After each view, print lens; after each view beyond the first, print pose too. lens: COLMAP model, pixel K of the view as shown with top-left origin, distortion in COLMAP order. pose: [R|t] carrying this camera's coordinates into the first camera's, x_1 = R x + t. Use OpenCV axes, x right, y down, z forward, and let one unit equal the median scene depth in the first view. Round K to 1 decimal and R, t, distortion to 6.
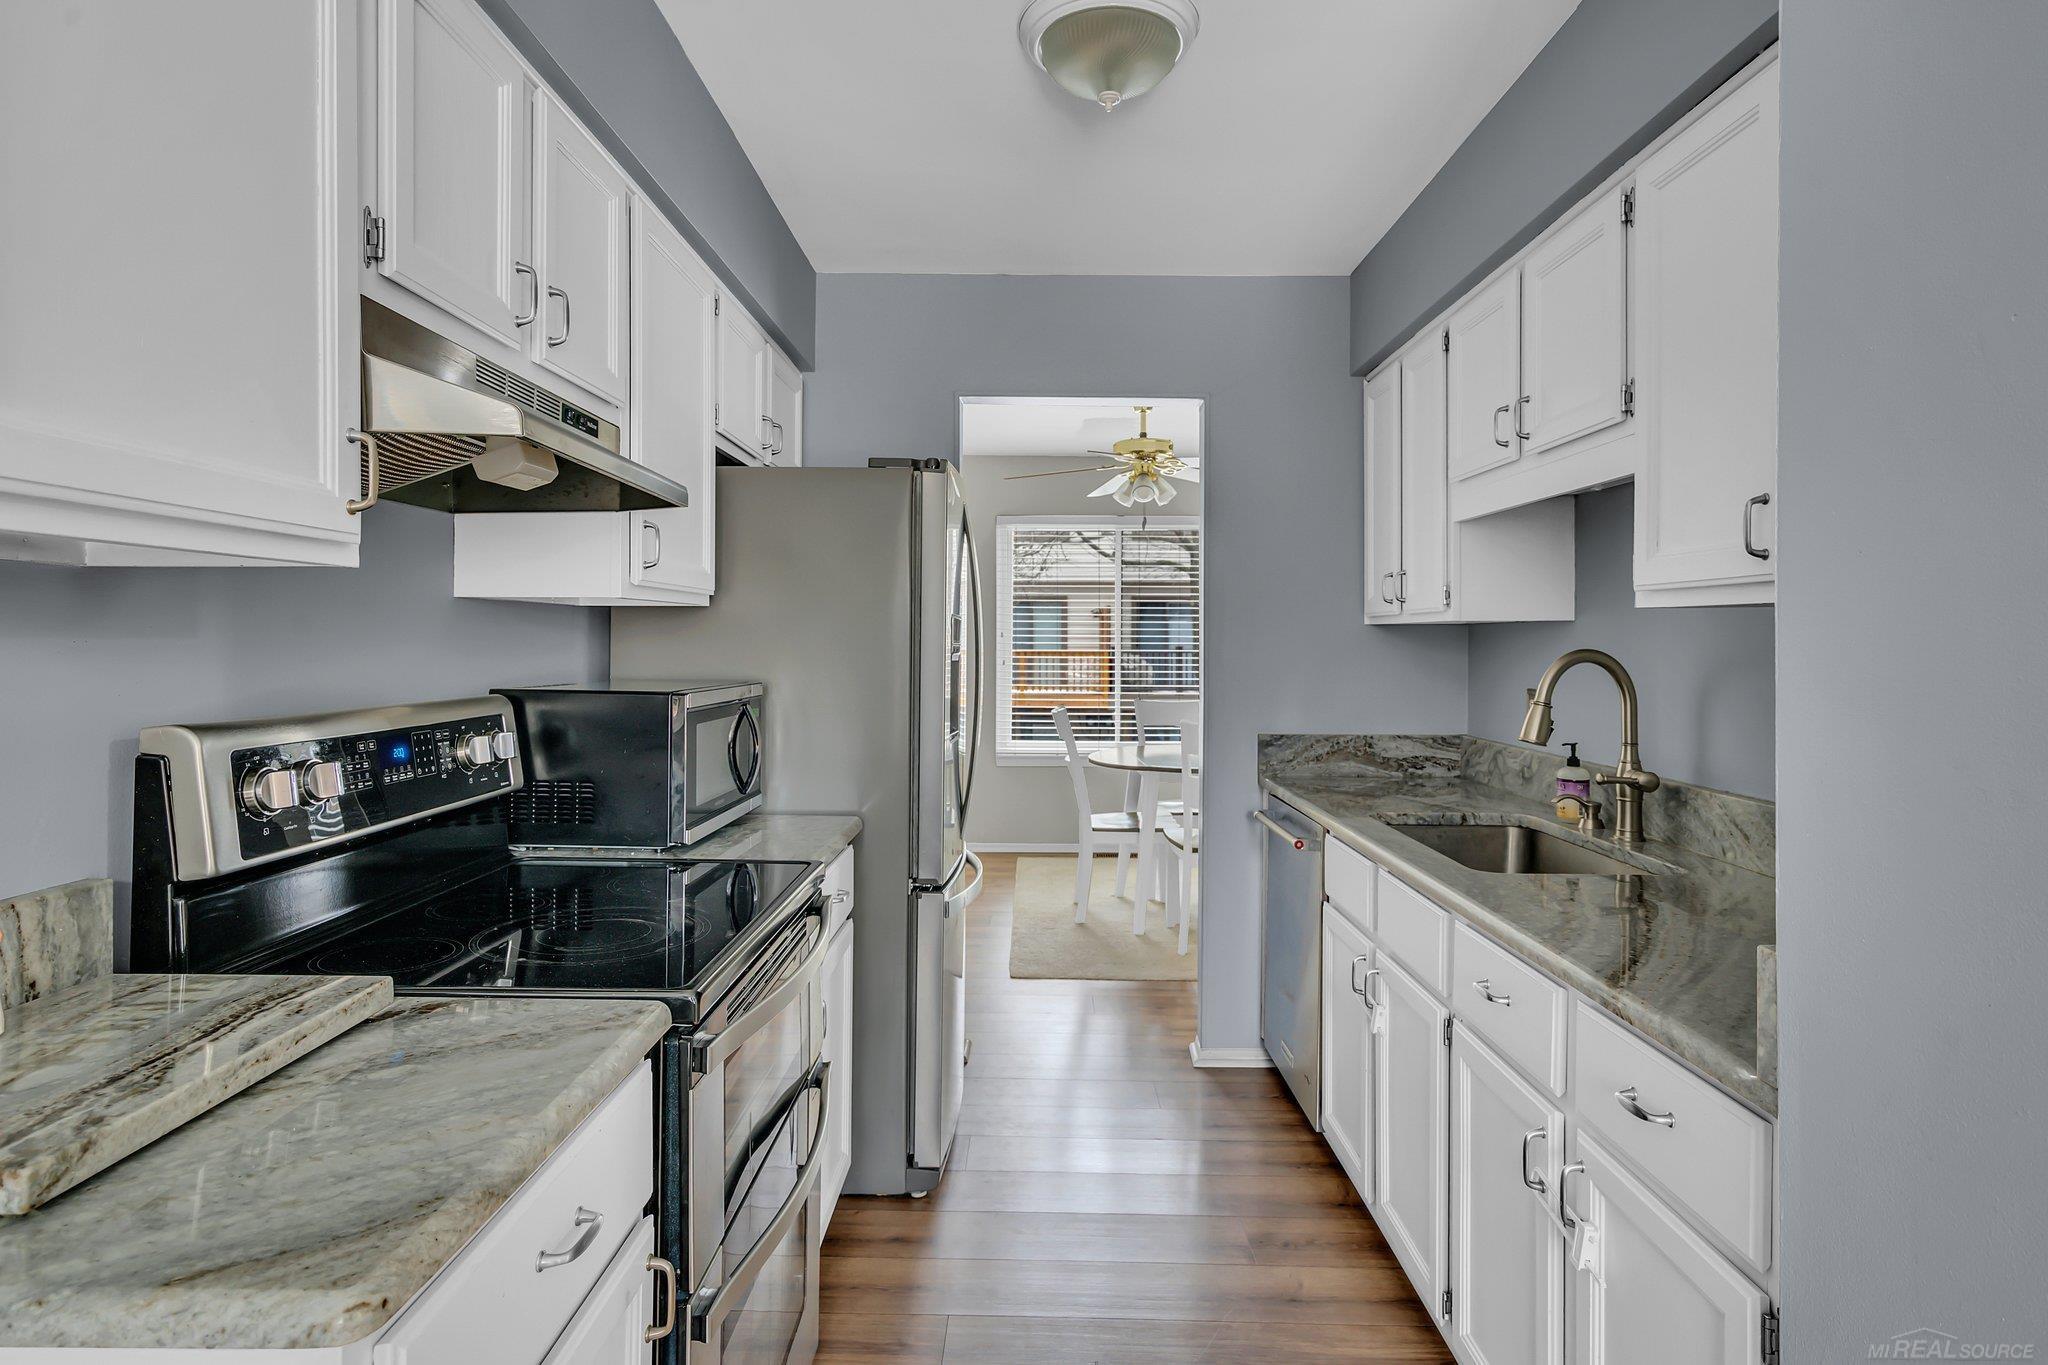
lens RADIAL K [[1084.7, 0, 1027.2], [0, 1084.7, 645.9], [0, 0, 1]] dist [-0.000874, 0.000091]
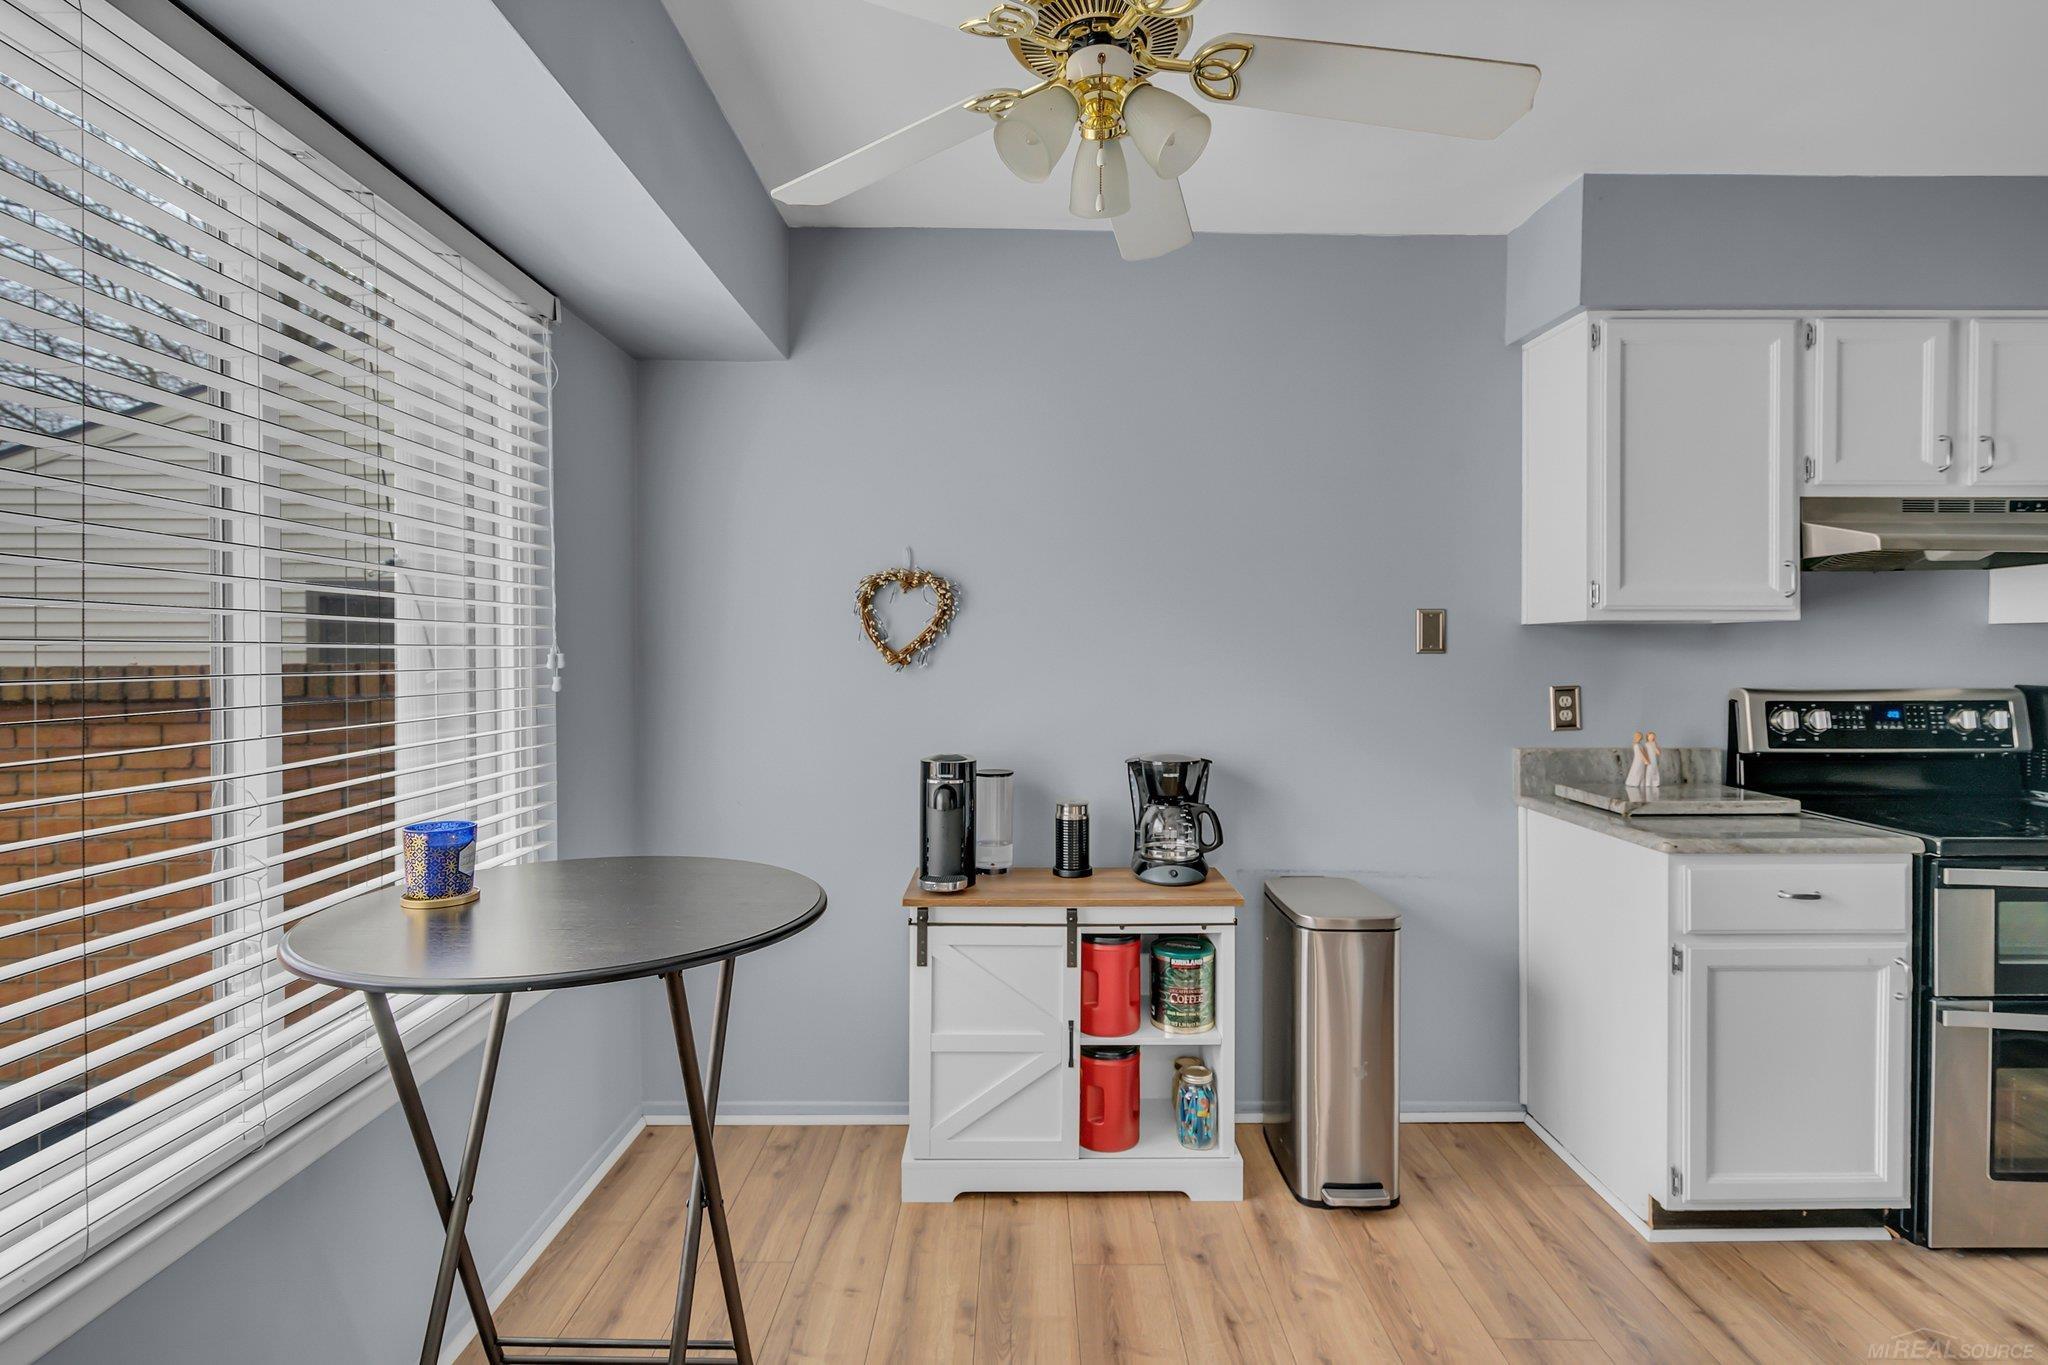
lens RADIAL K [[1084.7, 0, 1027.2], [0, 1084.7, 645.9], [0, 0, 1]] dist [-0.000874, 0.000091]
pose [[0.015019, -0.013553, -0.999795, 1.505487], [0.001724, 0.999907, -0.013529, 0.008140], [0.999886, -0.001521, 0.015041, -0.585009]]
